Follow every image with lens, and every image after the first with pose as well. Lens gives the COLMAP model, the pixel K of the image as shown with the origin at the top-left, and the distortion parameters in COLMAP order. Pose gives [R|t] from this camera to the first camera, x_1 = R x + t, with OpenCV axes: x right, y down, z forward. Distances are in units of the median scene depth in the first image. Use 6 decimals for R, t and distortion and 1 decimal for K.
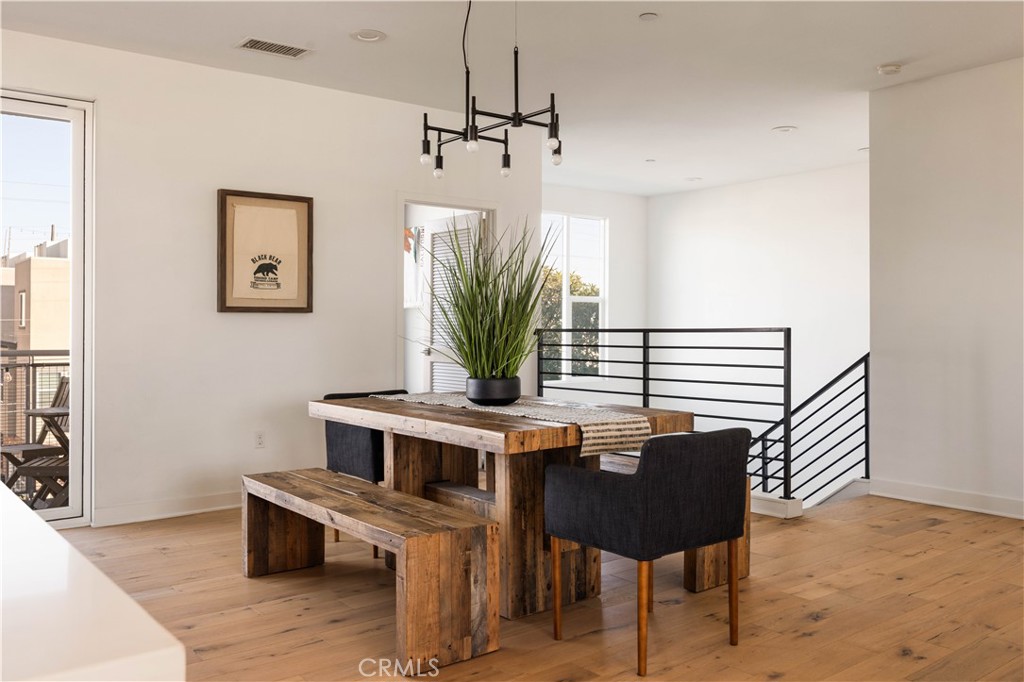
lens RADIAL K [[866.2, 0, 510.8], [0, 866.2, 339.7], [0, 0, 1]] dist [-0.000338, 0.007851]
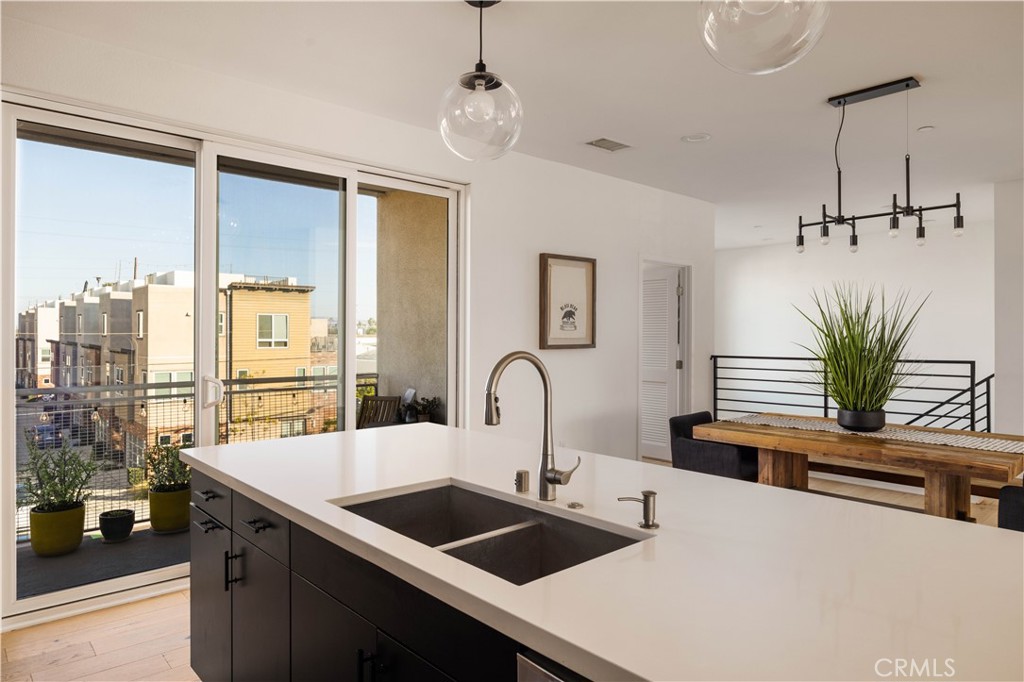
lens RADIAL K [[633.3, 0, 513.5], [0, 633.3, 338.6], [0, 0, 1]] dist [0.007633, 0.001304]
pose [[0.997097, -0.001012, 0.076141, -0.438032], [0.001491, 0.999979, -0.006234, -0.040882], [-0.076133, 0.006329, 0.997078, 0.071799]]
